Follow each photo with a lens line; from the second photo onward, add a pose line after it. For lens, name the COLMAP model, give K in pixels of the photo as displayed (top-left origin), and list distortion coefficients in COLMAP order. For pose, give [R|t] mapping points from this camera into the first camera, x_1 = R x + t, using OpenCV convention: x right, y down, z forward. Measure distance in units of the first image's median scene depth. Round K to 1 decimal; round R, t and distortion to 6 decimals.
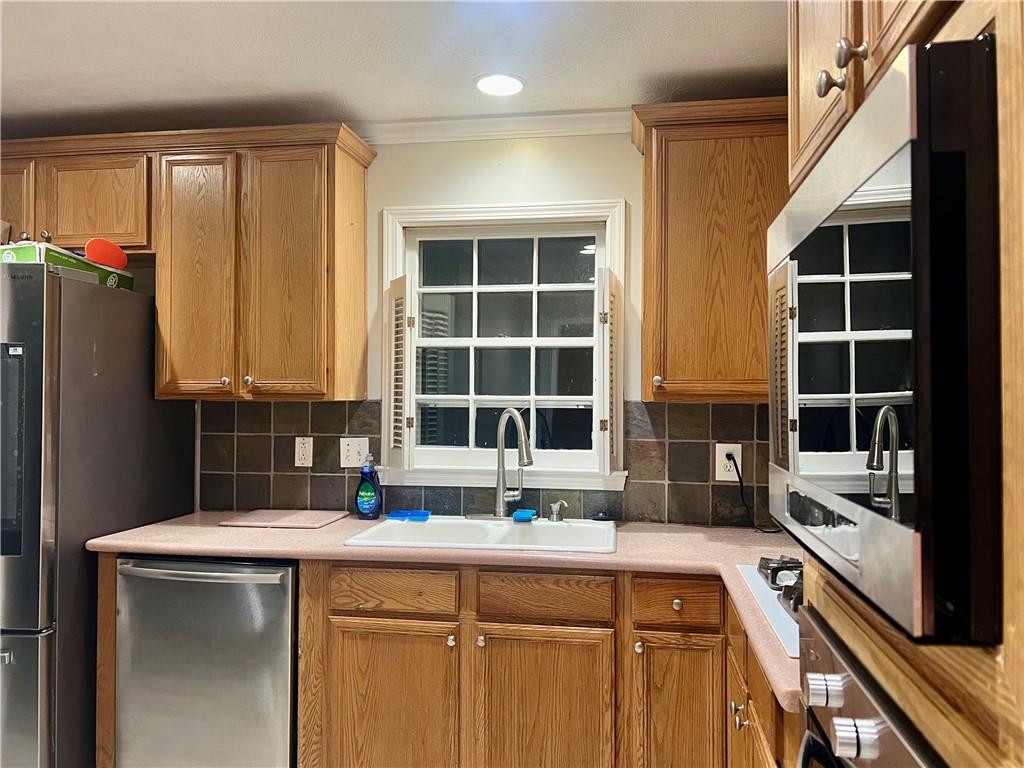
lens RADIAL K [[769.9, 0, 516.7], [0, 769.9, 388.1], [0, 0, 1]] dist [0.042653, -0.038104]
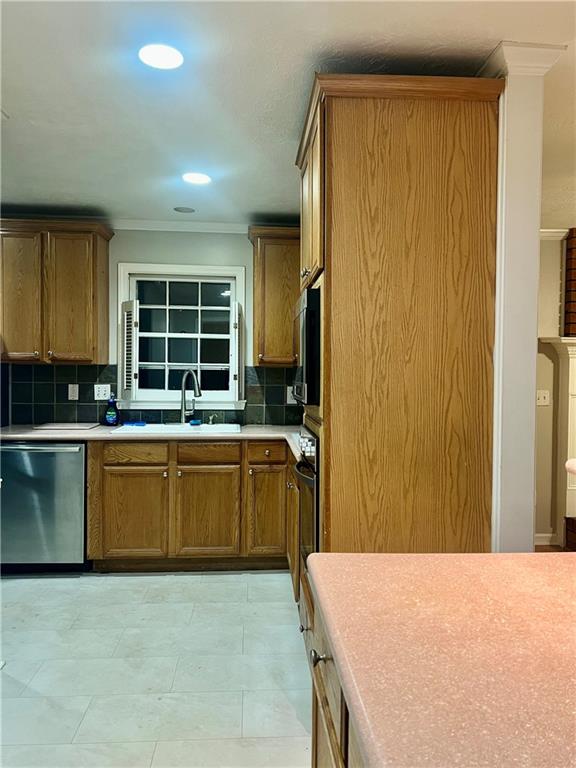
lens RADIAL K [[577.4, 0, 288.0], [0, 577.4, 386.1], [0, 0, 1]] dist [0.042653, -0.038104]
pose [[0.975251, 0.004402, 0.221056, -0.089395], [-0.012169, 0.999355, 0.033786, 0.016166], [-0.220765, -0.035640, 0.974676, -0.534230]]
